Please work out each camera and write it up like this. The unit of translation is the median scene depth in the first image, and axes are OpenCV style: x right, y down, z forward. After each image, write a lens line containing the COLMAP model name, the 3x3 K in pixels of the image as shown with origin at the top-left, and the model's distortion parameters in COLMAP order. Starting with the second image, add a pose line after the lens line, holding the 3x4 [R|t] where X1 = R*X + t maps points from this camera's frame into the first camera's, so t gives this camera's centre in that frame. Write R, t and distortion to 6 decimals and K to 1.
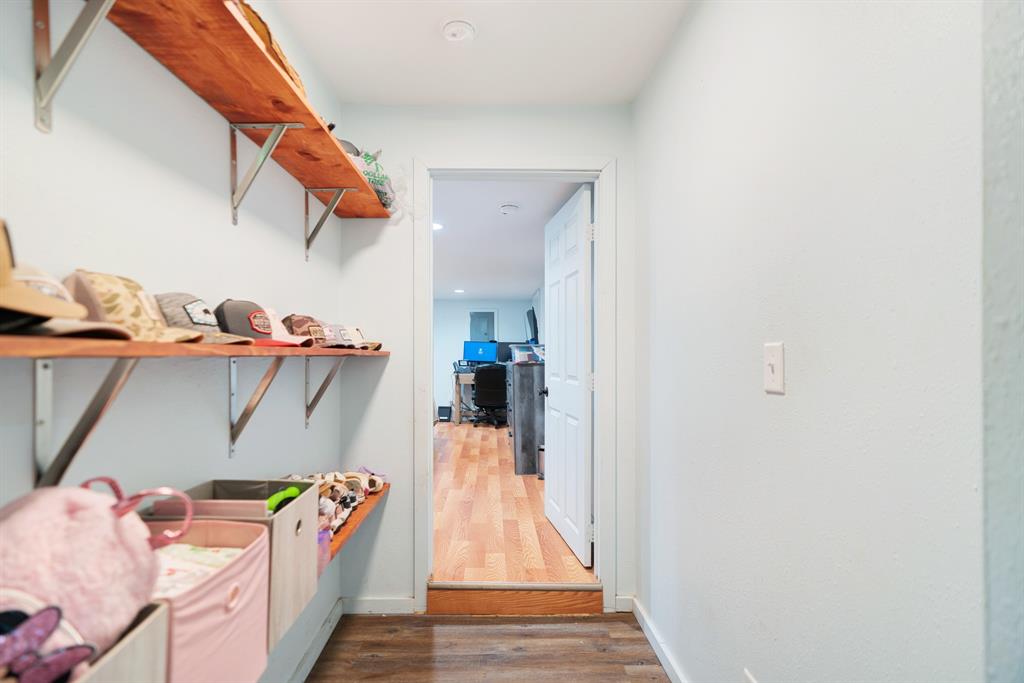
lens RADIAL K [[470.6, 0, 509.1], [0, 470.6, 348.4], [0, 0, 1]] dist [0.001271, -0.000054]
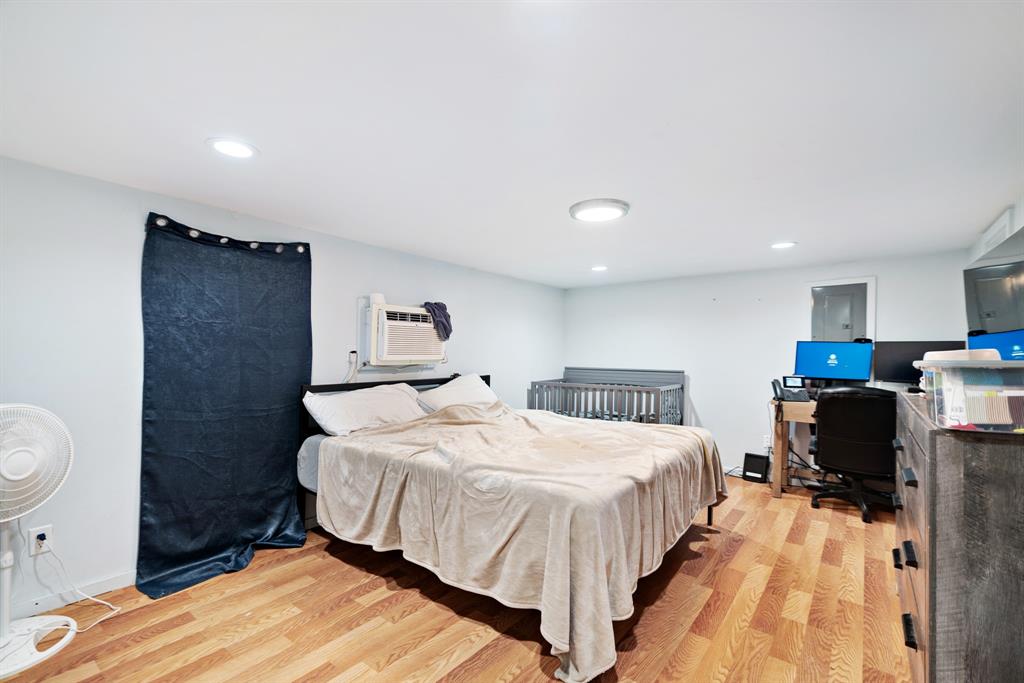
lens RADIAL K [[470.6, 0, 517.0], [0, 470.6, 374.2], [0, 0, 1]] dist [0.001271, -0.000054]
pose [[0.779070, 0.021880, -0.626555, -0.005657], [0.014447, 0.998499, 0.052832, -0.011102], [0.626771, -0.050211, 0.777584, 0.381105]]
